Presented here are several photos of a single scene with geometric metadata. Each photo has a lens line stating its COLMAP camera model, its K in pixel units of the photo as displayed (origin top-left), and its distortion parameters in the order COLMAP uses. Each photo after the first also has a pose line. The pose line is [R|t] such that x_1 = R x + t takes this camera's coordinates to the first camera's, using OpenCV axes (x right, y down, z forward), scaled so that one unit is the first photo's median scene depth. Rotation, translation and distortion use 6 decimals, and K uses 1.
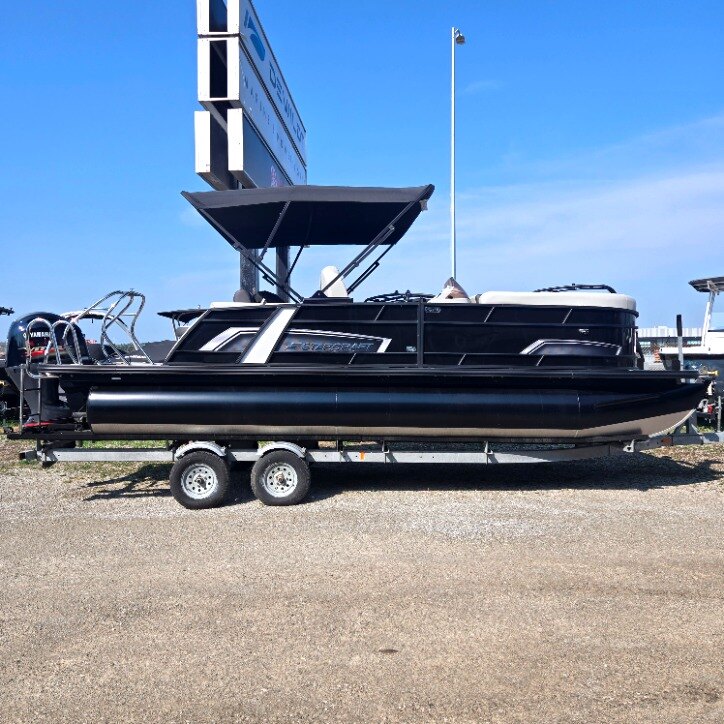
lens RADIAL K [[657.1, 0, 362.0], [0, 657.1, 362.0], [0, 0, 1]] dist [0.066500, -0.023766]
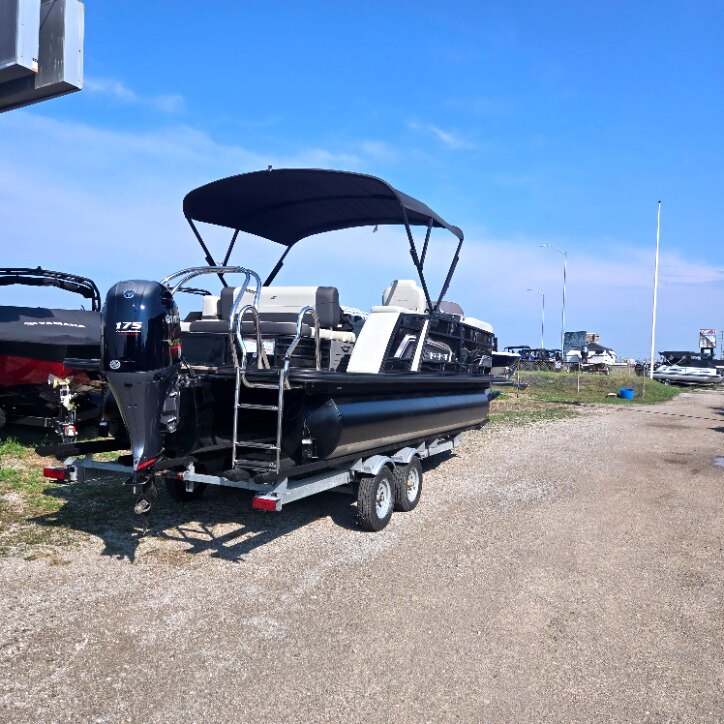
lens RADIAL K [[657.1, 0, 362.0], [0, 657.1, 362.0], [0, 0, 1]] dist [0.066500, -0.023766]
pose [[0.439621, 0.021905, 0.897916, -1.088687], [-0.038636, 0.999238, -0.005460, -0.003156], [-0.897352, -0.032291, 0.440132, 0.626873]]
